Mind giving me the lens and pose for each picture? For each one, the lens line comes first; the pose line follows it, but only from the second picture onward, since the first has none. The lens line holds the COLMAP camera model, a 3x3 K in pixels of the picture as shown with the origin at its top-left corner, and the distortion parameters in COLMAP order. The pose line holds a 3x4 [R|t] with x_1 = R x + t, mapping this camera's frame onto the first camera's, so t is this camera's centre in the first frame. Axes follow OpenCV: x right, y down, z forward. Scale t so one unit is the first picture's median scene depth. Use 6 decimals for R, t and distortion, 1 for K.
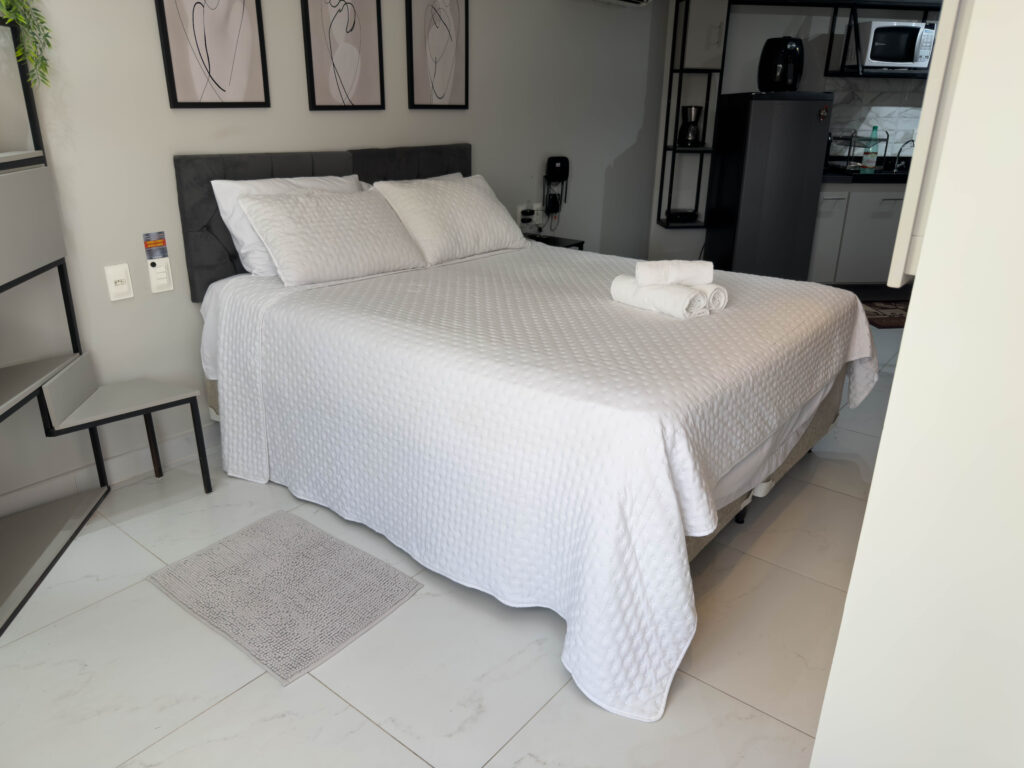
lens RADIAL K [[725.0, 0, 521.0], [0, 725.0, 383.9], [0, 0, 1]] dist [0.021028, -0.002695]
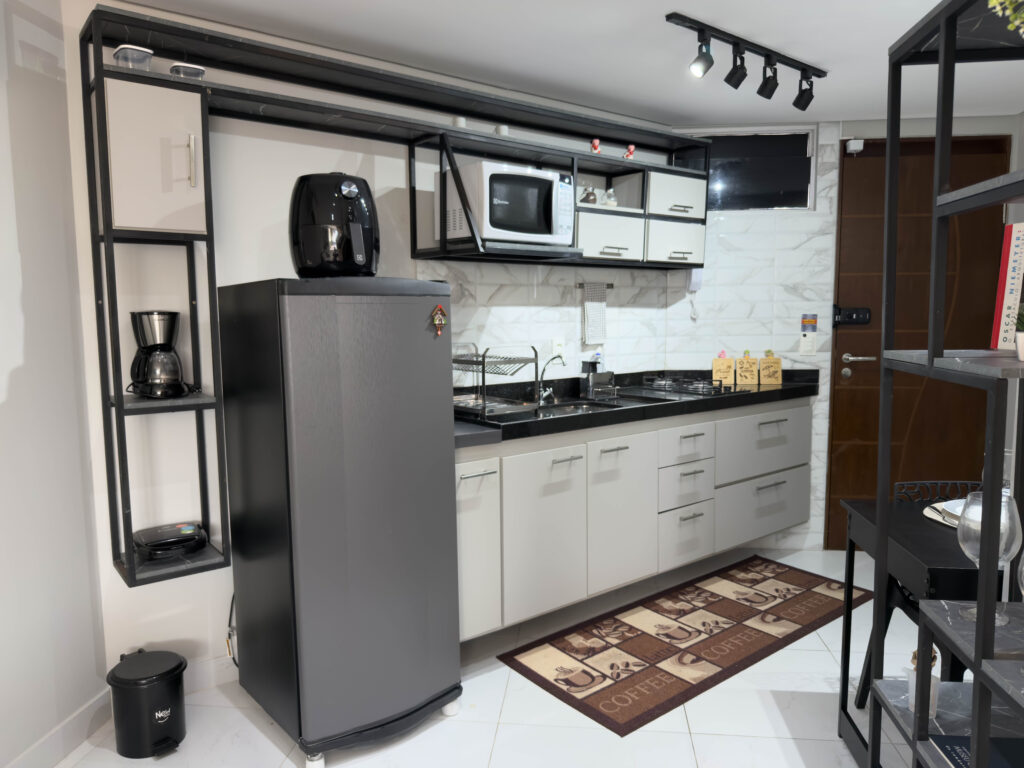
lens RADIAL K [[725.0, 0, 521.0], [0, 725.0, 383.9], [0, 0, 1]] dist [0.021028, -0.002695]
pose [[0.840532, -0.077190, 0.536235, 0.182914], [0.216064, 0.955436, -0.201141, -0.203315], [-0.496812, 0.284926, 0.819753, 0.541494]]
